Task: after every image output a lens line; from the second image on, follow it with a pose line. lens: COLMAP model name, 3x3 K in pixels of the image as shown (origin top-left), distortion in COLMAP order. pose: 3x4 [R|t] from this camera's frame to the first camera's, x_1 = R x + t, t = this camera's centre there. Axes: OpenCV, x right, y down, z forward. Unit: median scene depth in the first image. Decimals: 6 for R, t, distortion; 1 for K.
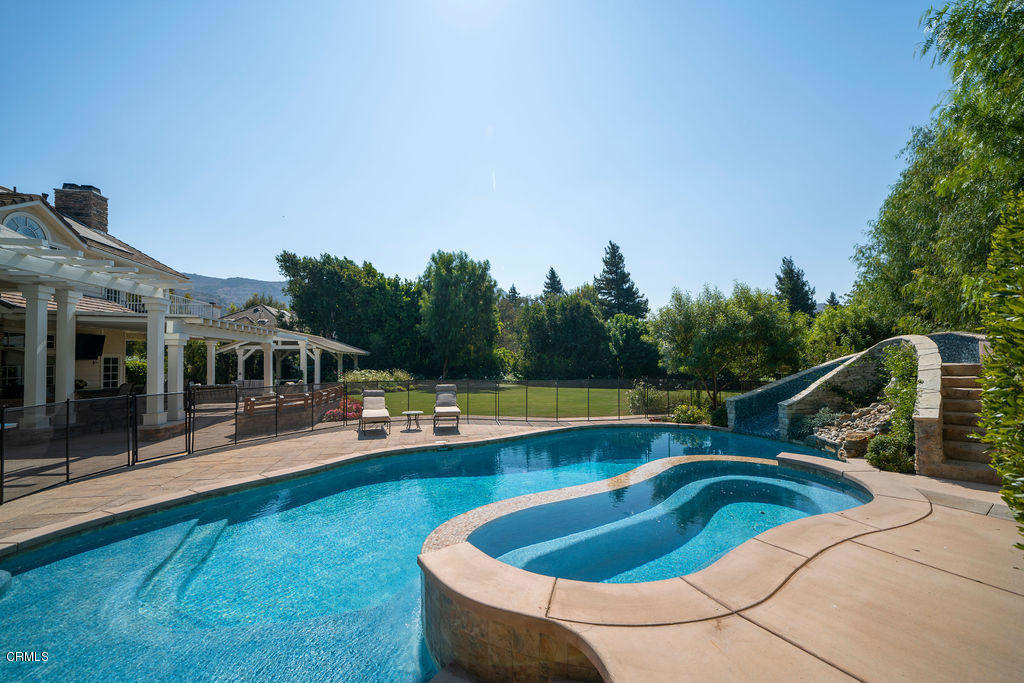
lens RADIAL K [[391.0, 0, 514.1], [0, 391.0, 346.3], [0, 0, 1]] dist [-0.000953, -0.000077]
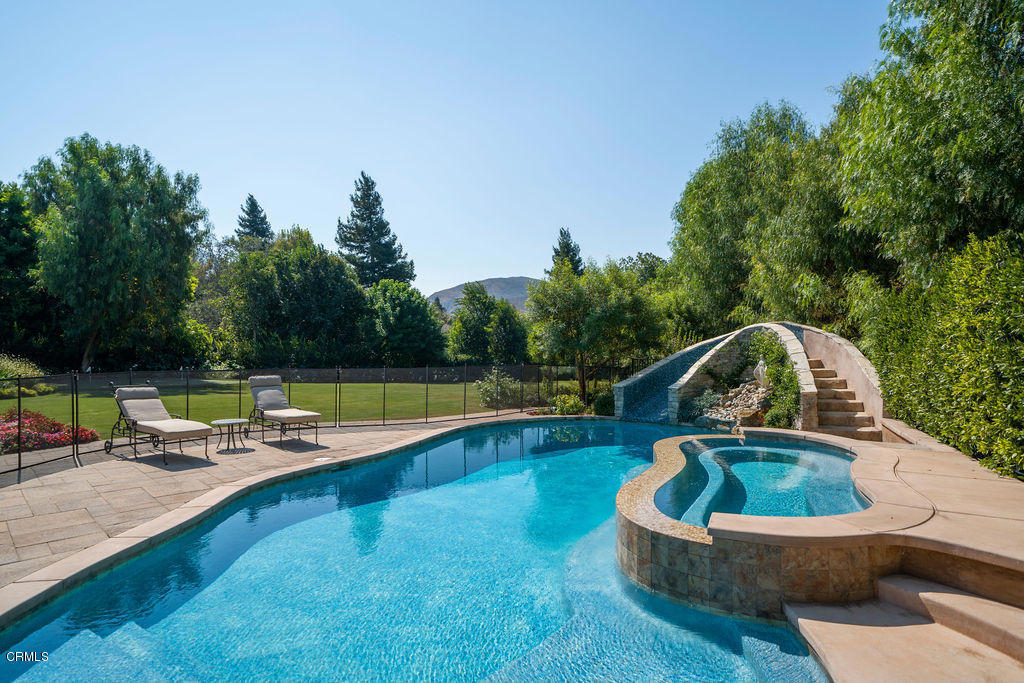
lens RADIAL K [[566.4, 0, 509.4], [0, 566.4, 341.0], [0, 0, 1]] dist [0.025475, 0.002993]
pose [[0.836139, 0.017941, 0.548224, -0.117631], [-0.033562, 0.999266, 0.018486, 0.004029], [-0.547490, -0.033857, 0.836127, 0.005970]]
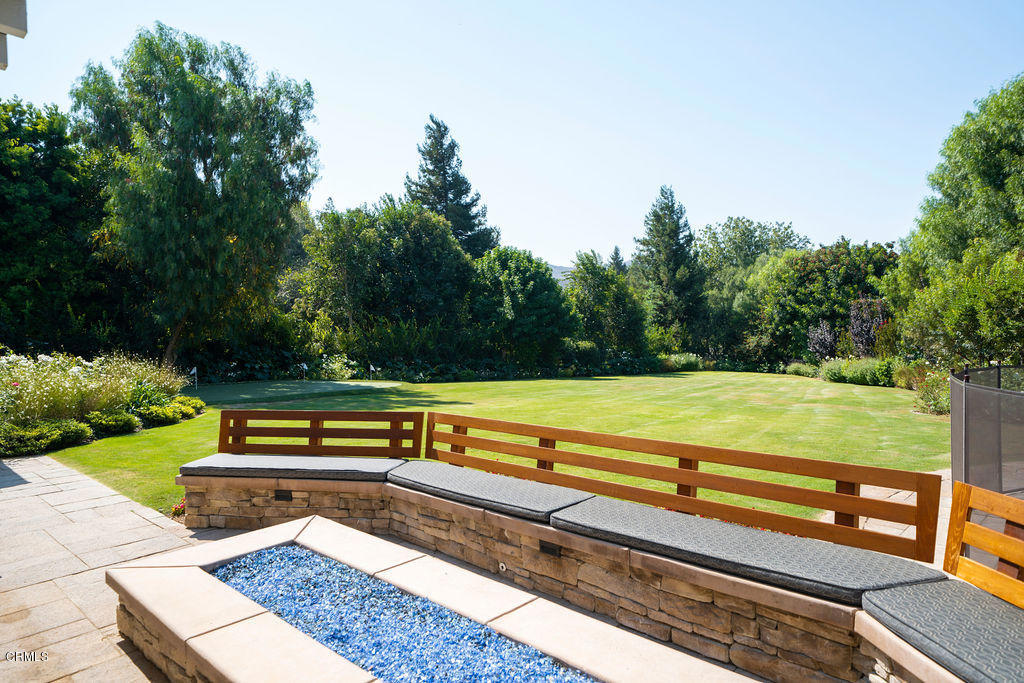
lens RADIAL K [[620.9, 0, 508.1], [0, 620.9, 345.5], [0, 0, 1]] dist [0.048700, 0.000334]
pose [[0.819681, -0.013391, 0.572663, -0.246803], [-0.014598, 0.998914, 0.044253, 0.020389], [-0.572634, -0.044633, 0.818596, 0.285139]]
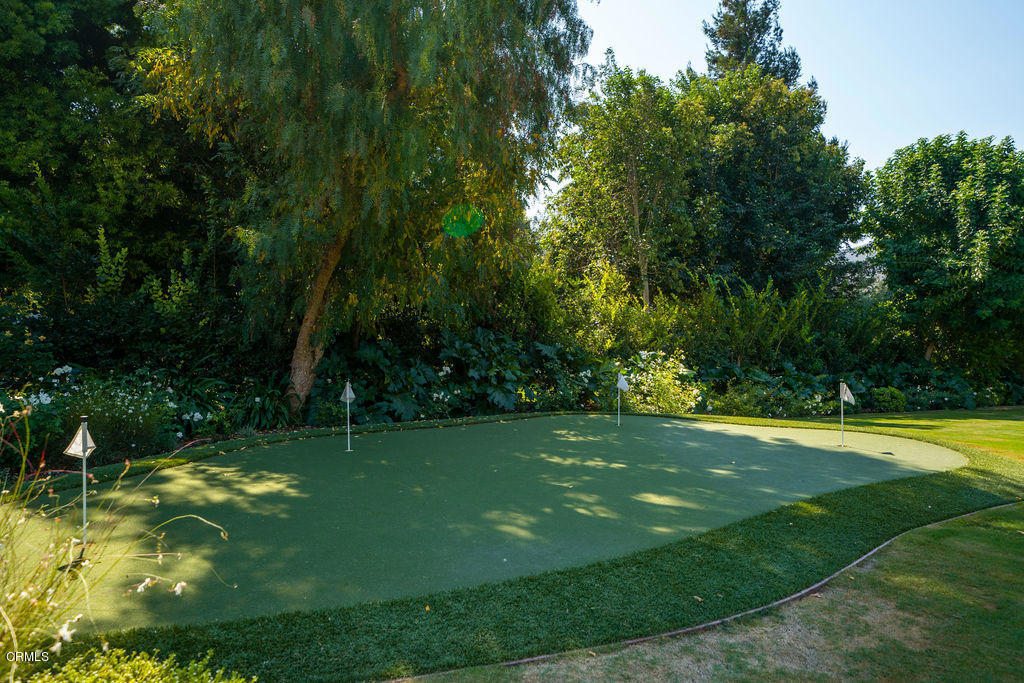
lens RADIAL K [[675.1, 0, 516.3], [0, 675.1, 345.5], [0, 0, 1]] dist [0.033414, -0.006055]
pose [[0.946045, -0.007456, 0.323949, -0.176662], [-0.007647, 0.998943, 0.045321, 0.046738], [-0.323945, -0.045353, 0.944988, 0.674858]]
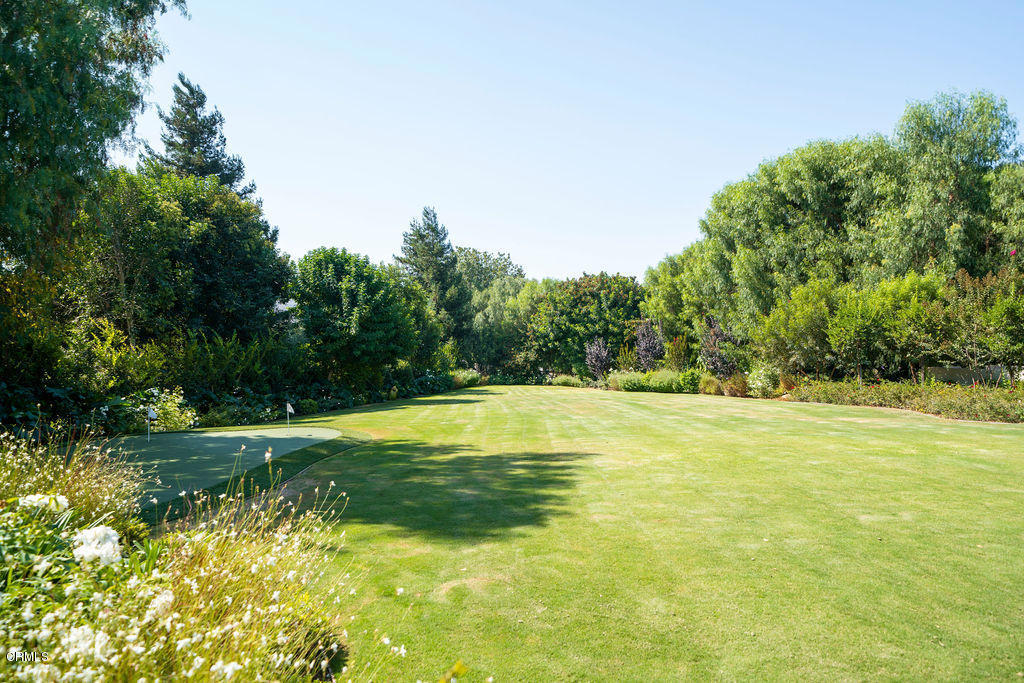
lens RADIAL K [[562.6, 0, 513.3], [0, 562.6, 347.3], [0, 0, 1]] dist [0.022711, 0.001760]
pose [[0.376409, -0.003307, 0.926448, -0.281634], [-0.016374, 0.999814, 0.010221, 0.026906], [-0.926309, -0.019017, 0.376285, 0.583921]]
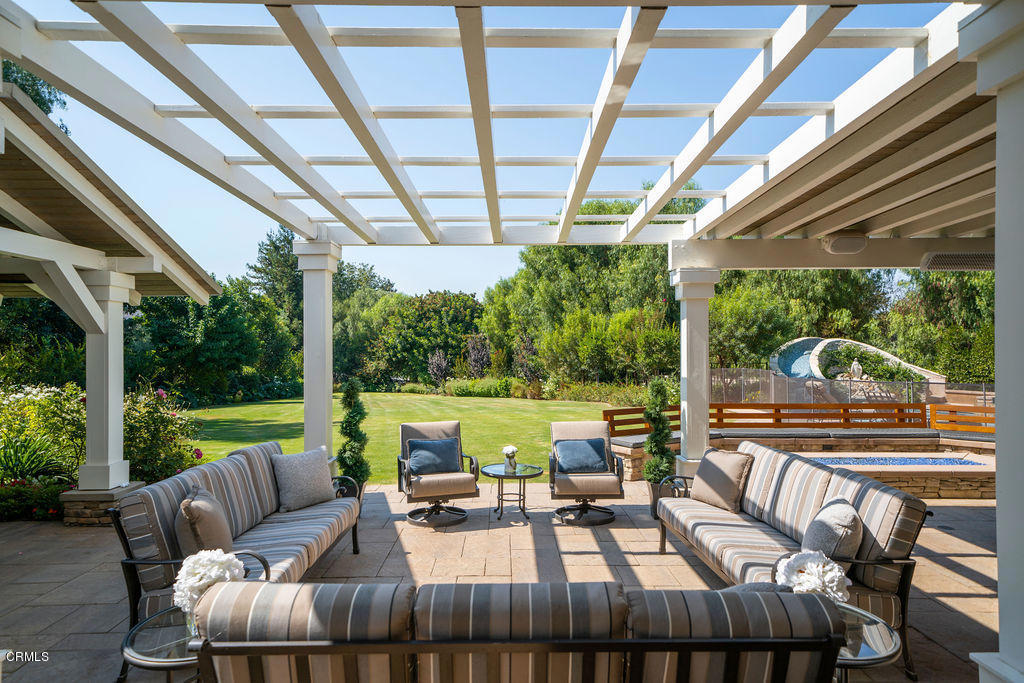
lens RADIAL K [[597.4, 0, 511.3], [0, 597.4, 350.2], [0, 0, 1]] dist [0.029117, 0.001786]
pose [[0.191544, 0.014117, 0.981382, -0.449153], [-0.032504, 0.999439, -0.008033, 0.023915], [-0.980946, -0.030360, 0.191896, 0.442371]]
